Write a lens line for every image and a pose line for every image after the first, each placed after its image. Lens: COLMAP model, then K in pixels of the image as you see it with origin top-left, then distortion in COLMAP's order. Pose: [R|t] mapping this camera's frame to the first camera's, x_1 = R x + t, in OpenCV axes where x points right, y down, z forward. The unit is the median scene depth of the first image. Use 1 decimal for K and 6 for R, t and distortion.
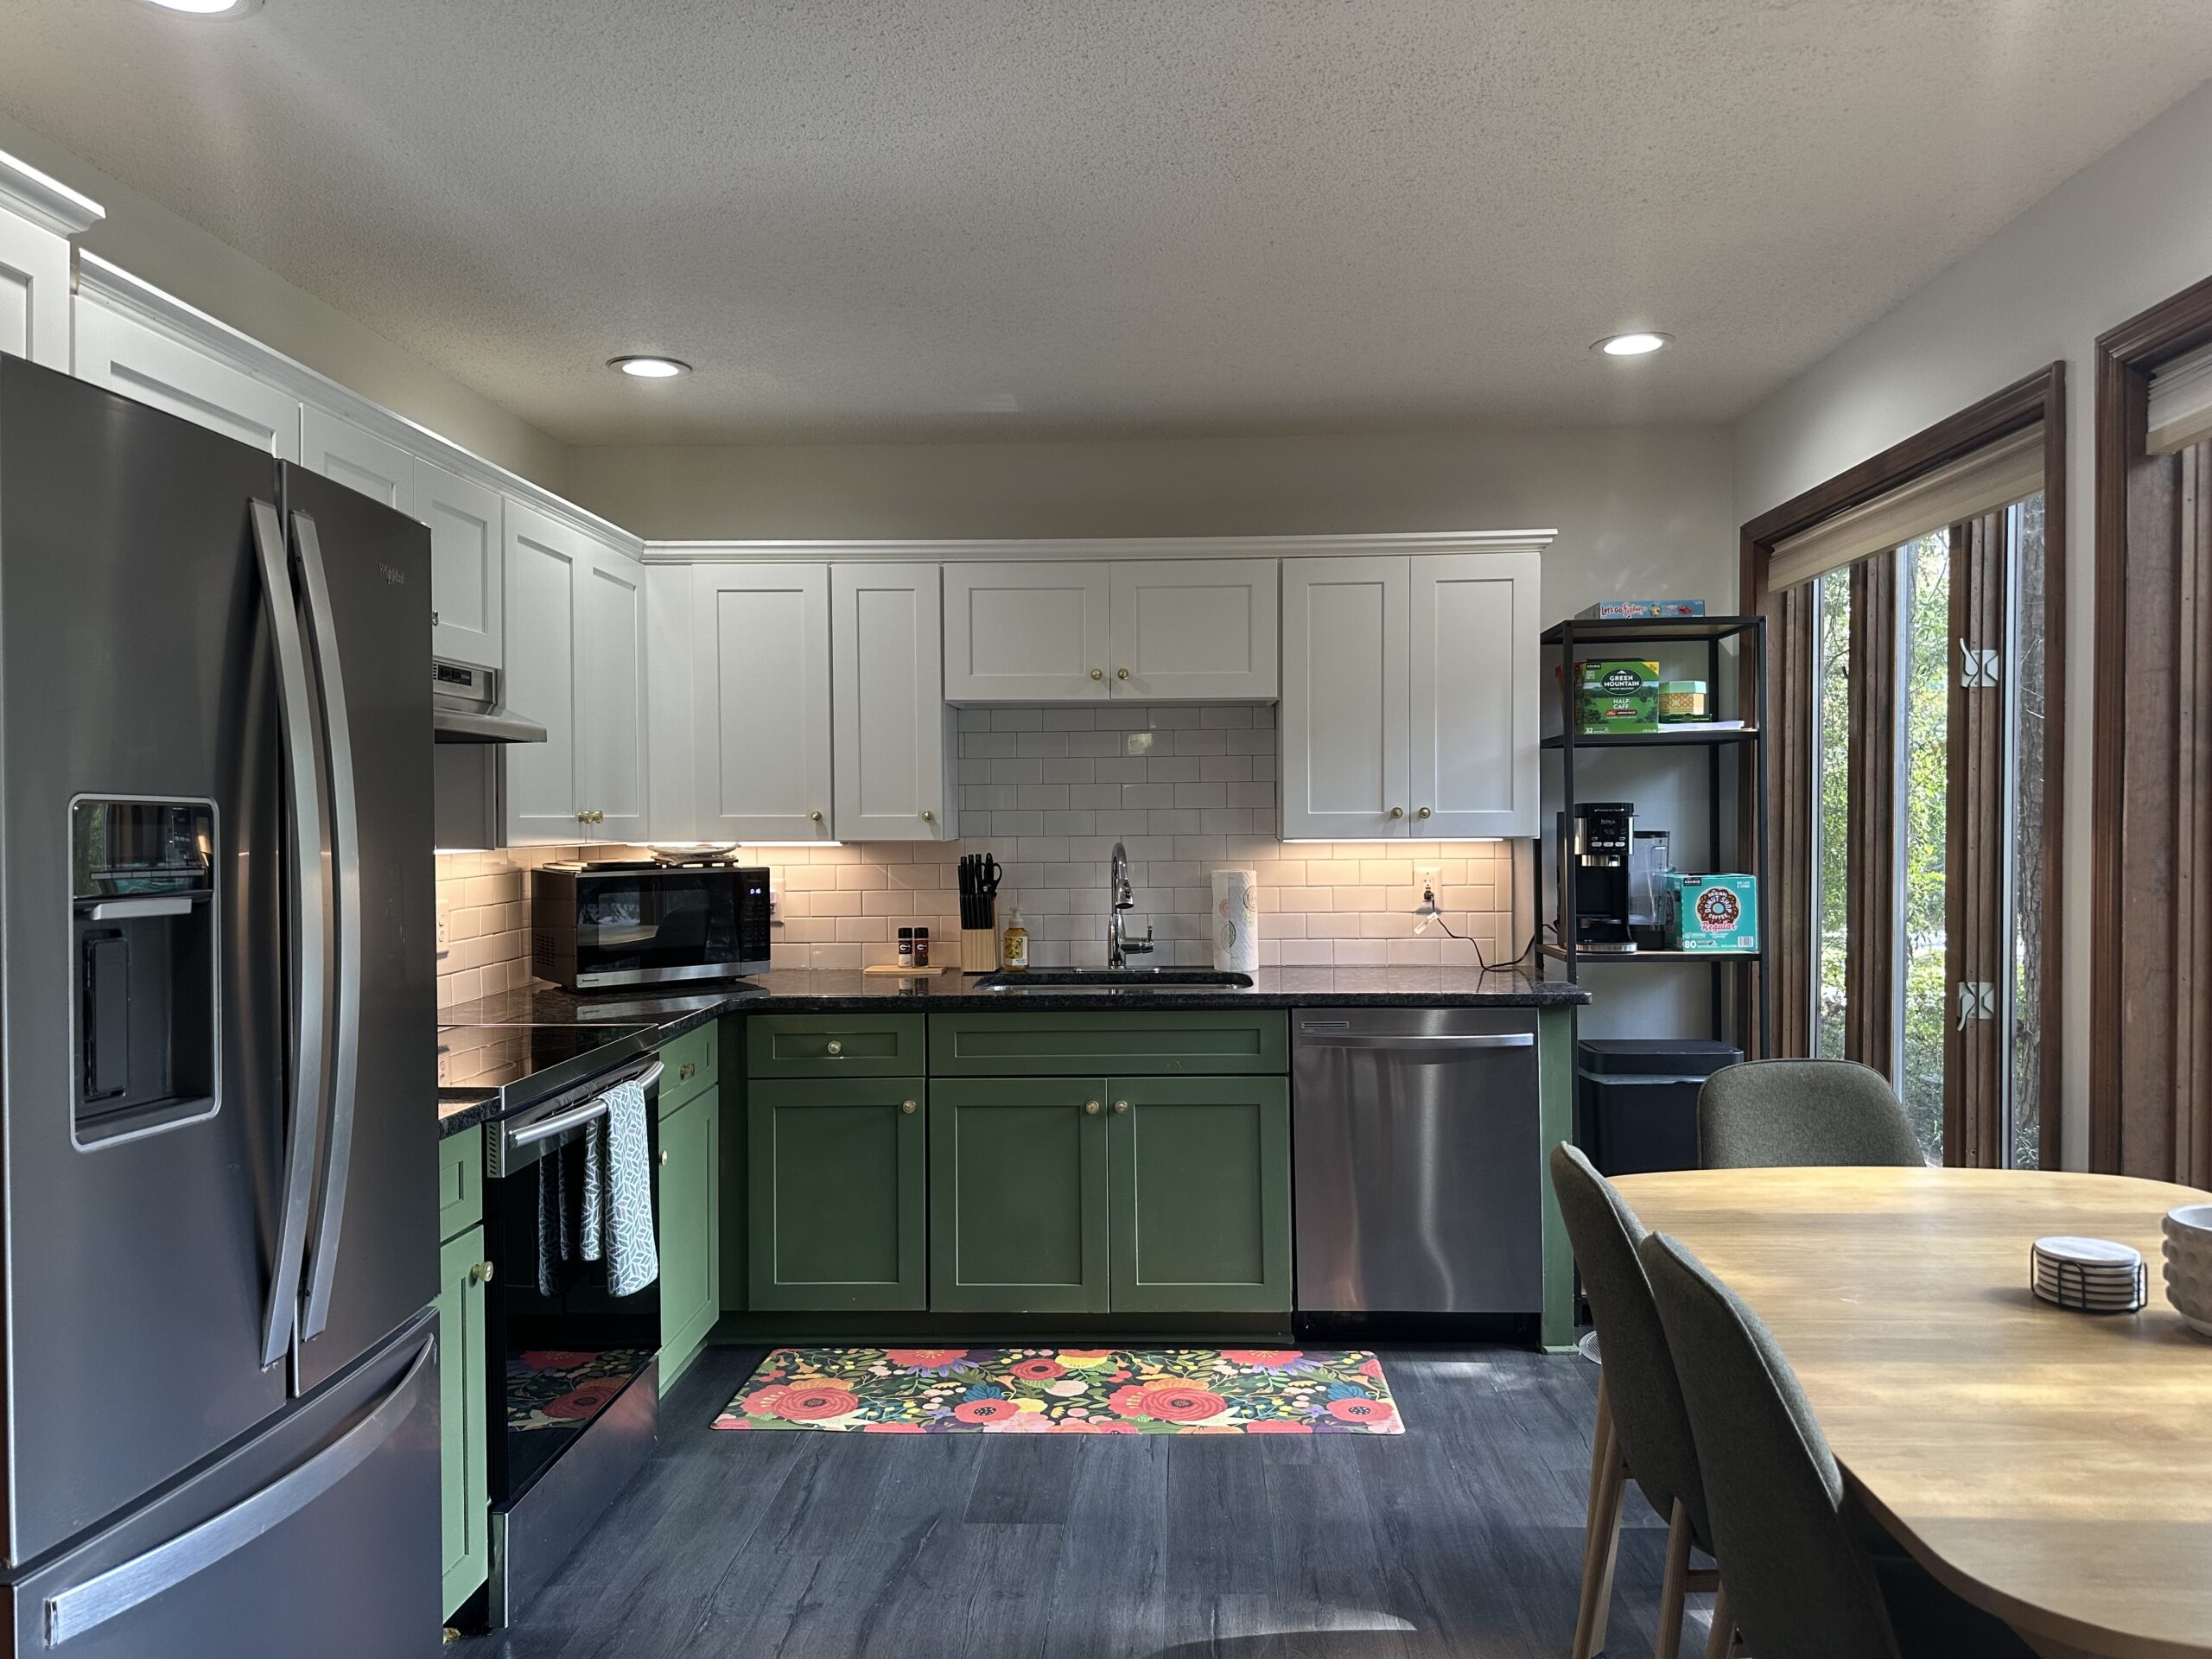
lens RADIAL K [[1576.7, 0, 1106.0], [0, 1576.7, 829.5], [0, 0, 1]] dist [0.097499, -0.075214]
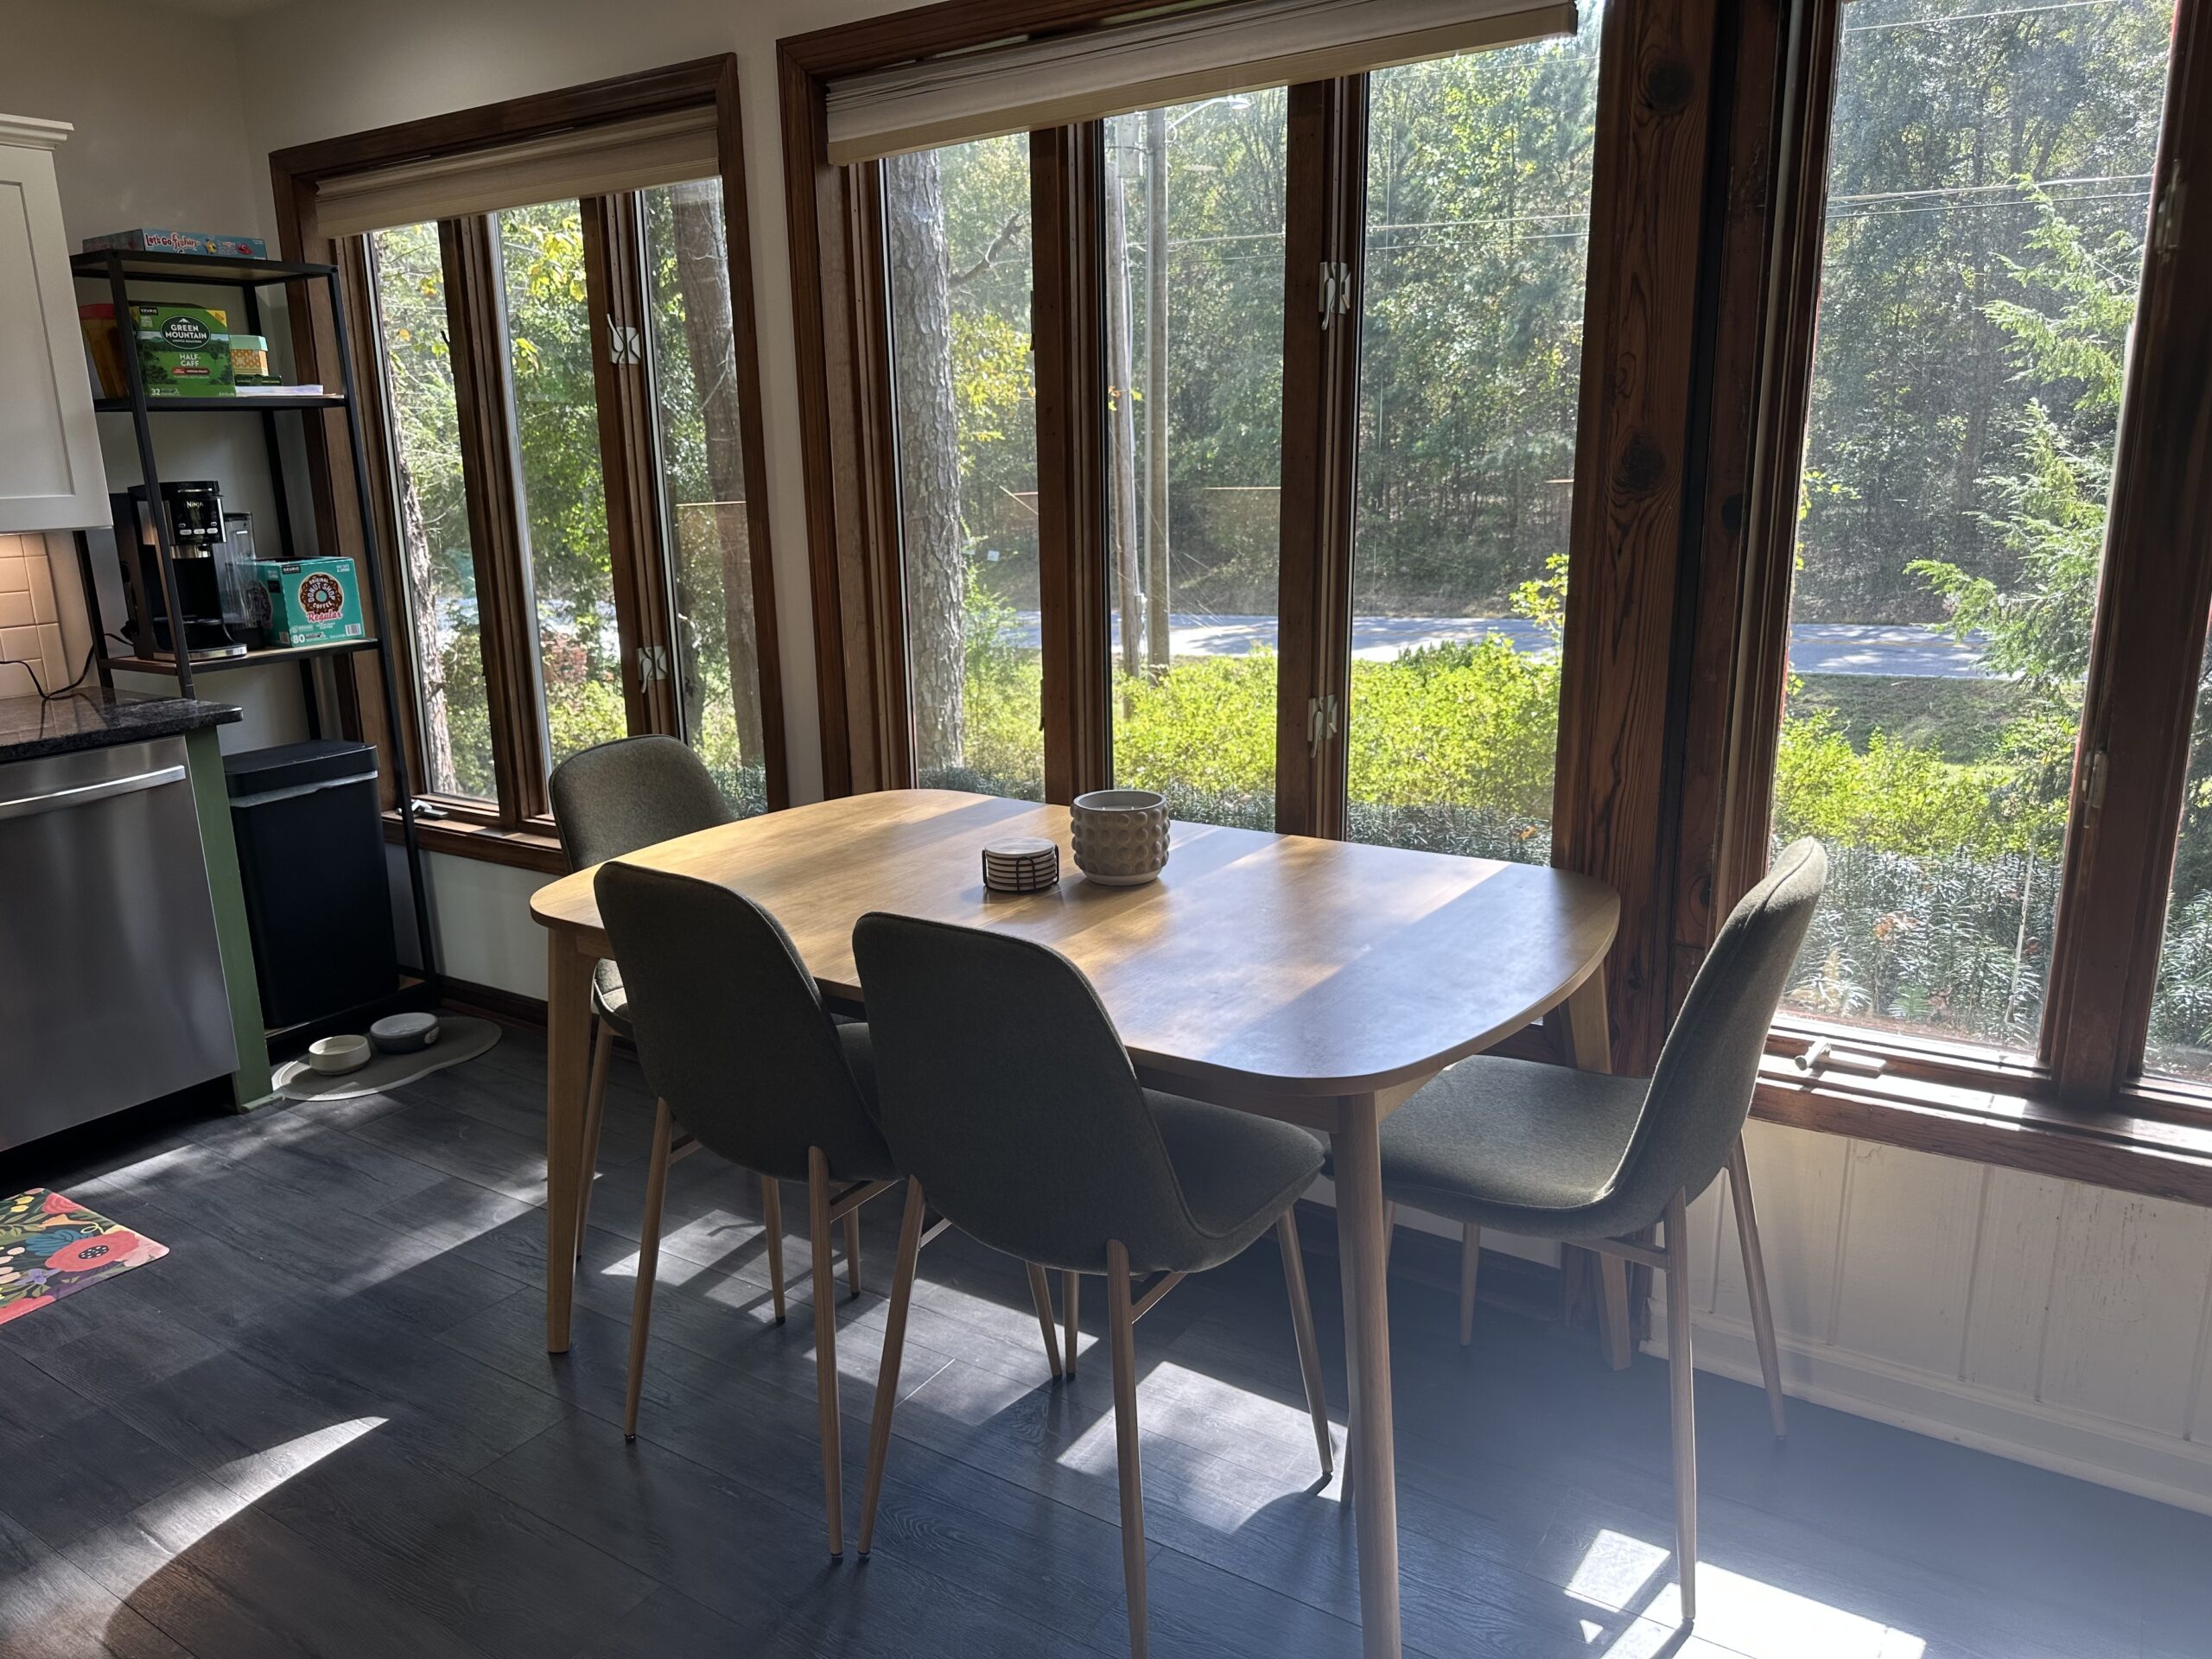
lens RADIAL K [[1612.5, 0, 1052.1], [0, 1612.5, 835.3], [0, 0, 1]] dist [0.003479, -0.003752]
pose [[0.517953, -0.206590, 0.830087, -0.197067], [0.026360, 0.973792, 0.225907, -0.015256], [-0.855003, -0.095129, 0.509825, 0.155883]]
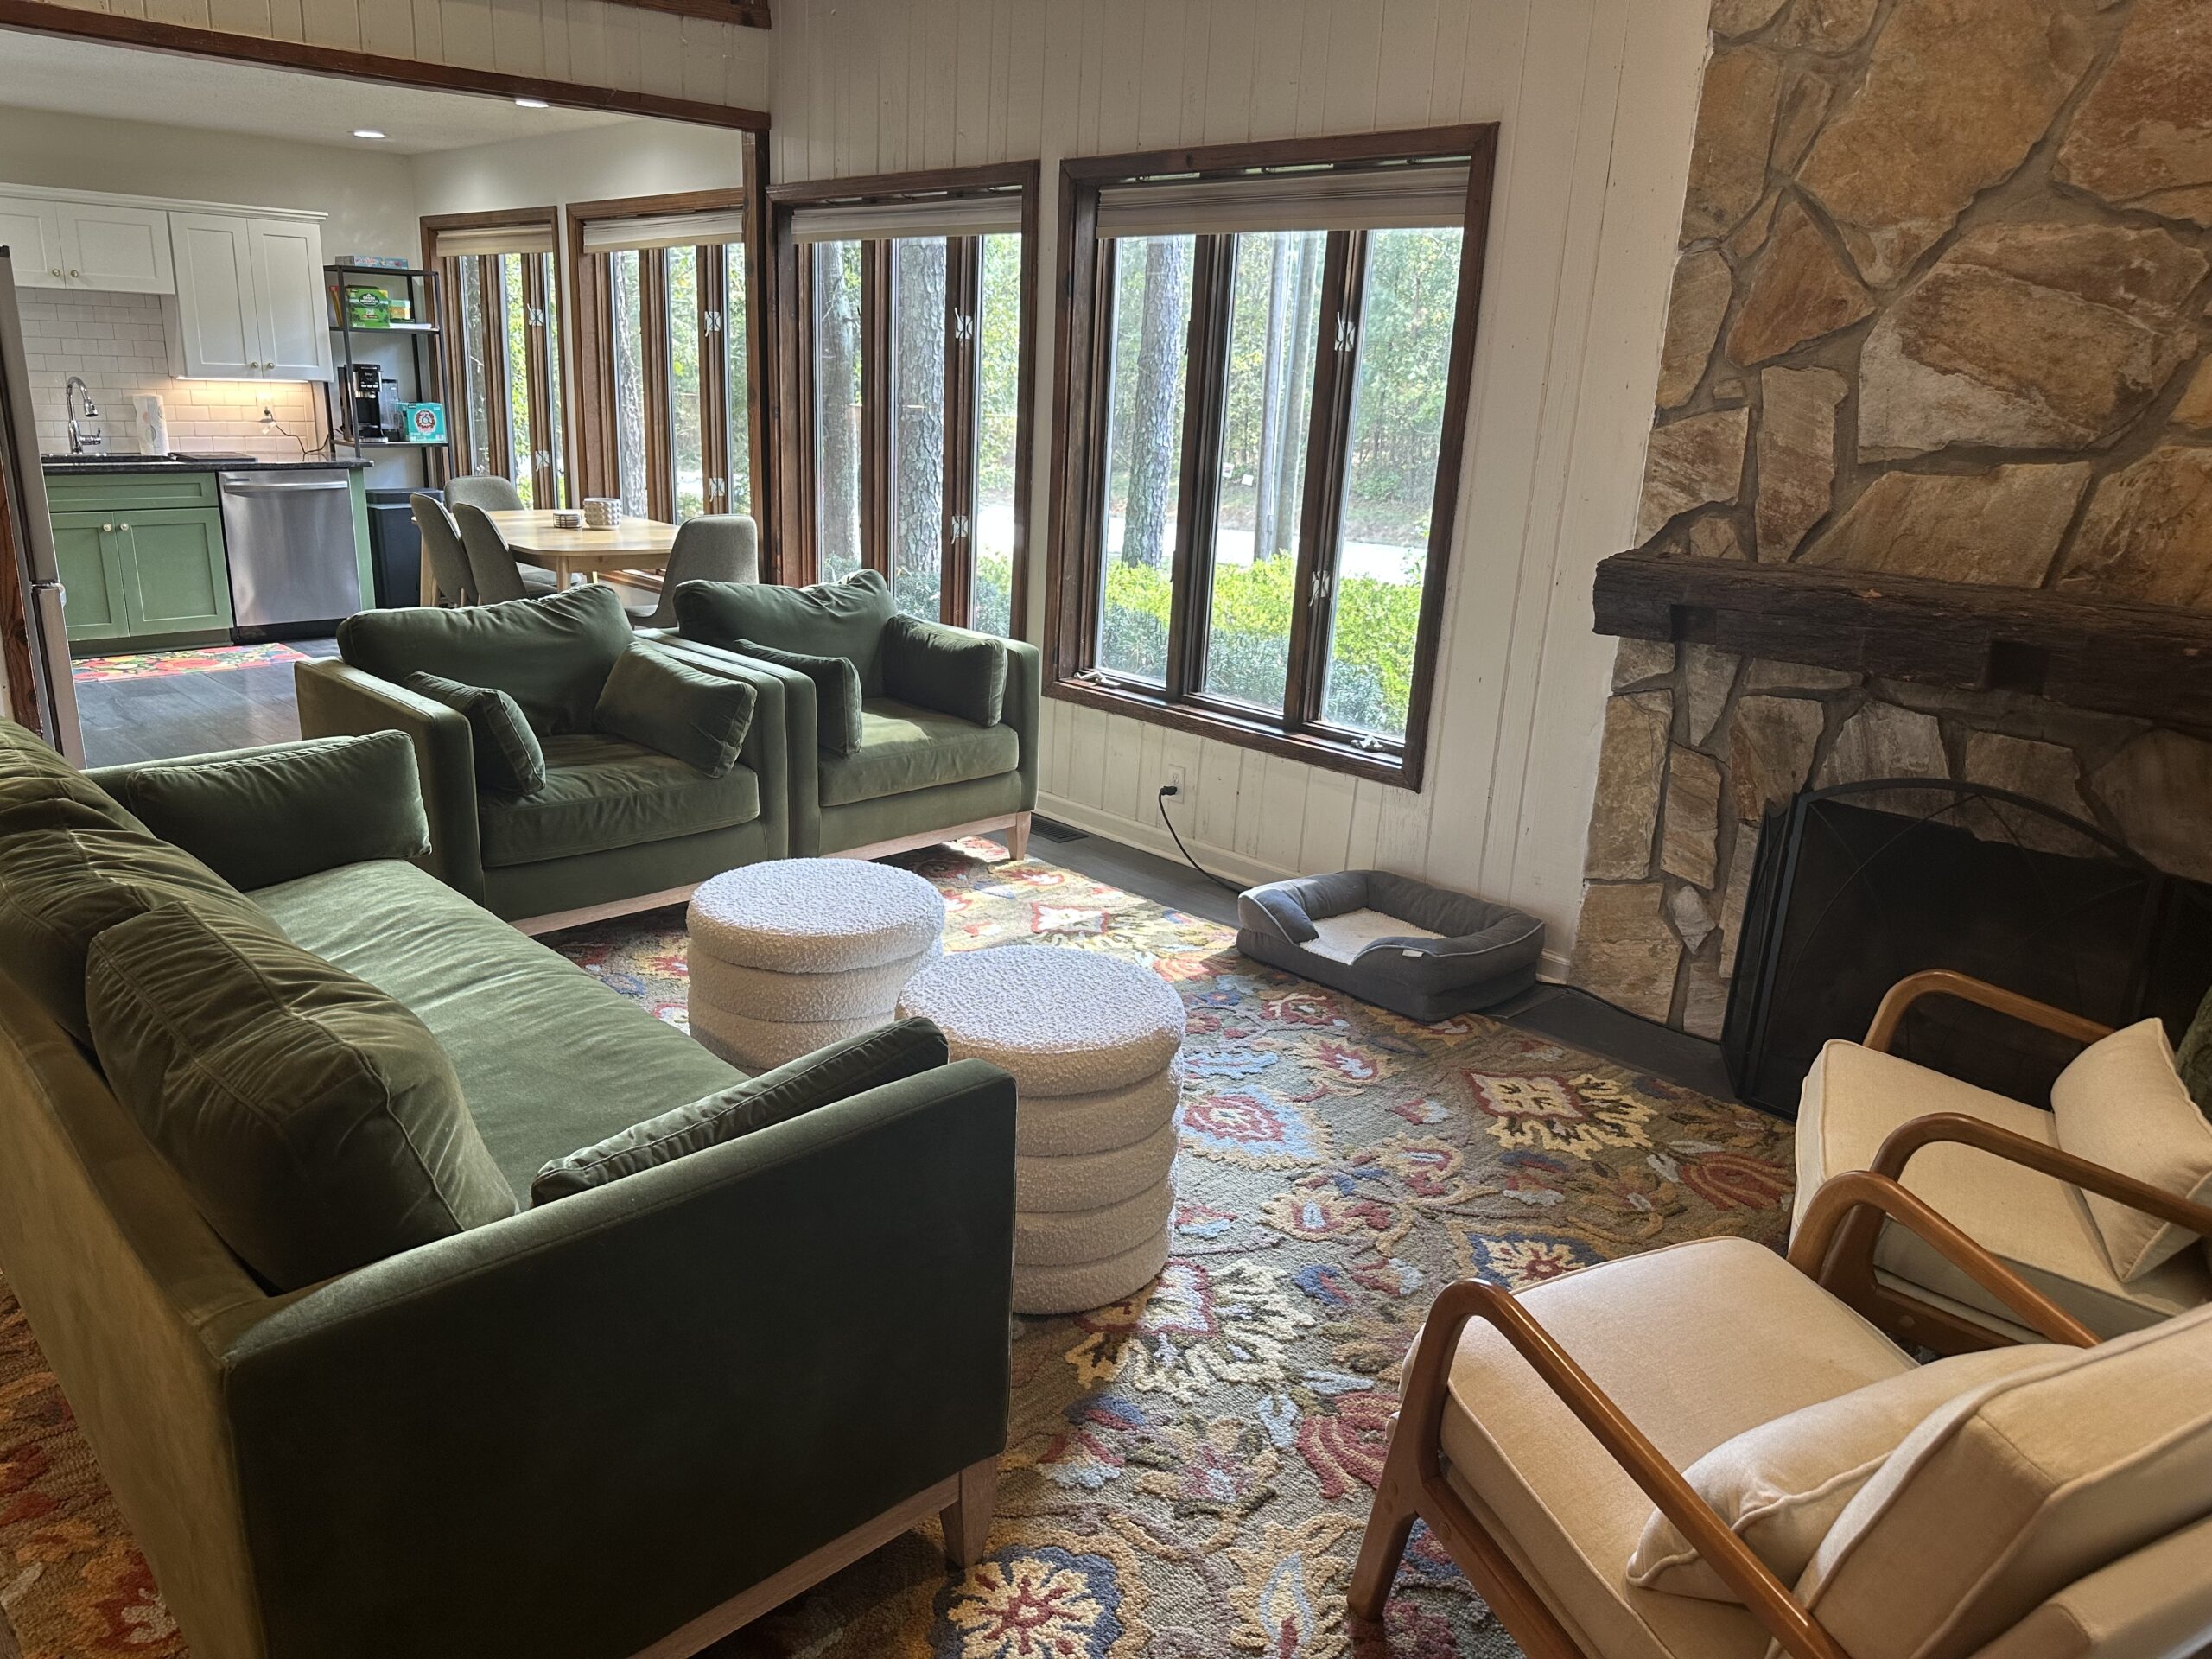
lens RADIAL K [[1570.4, 0, 1106.0], [0, 1570.4, 829.5], [0, 0, 1]] dist [-0.001206, 0.000164]
pose [[0.674249, -0.174358, 0.717626, -0.561543], [-0.043677, 0.960614, 0.274432, -0.036664], [-0.737212, -0.216379, 0.640078, -1.037861]]
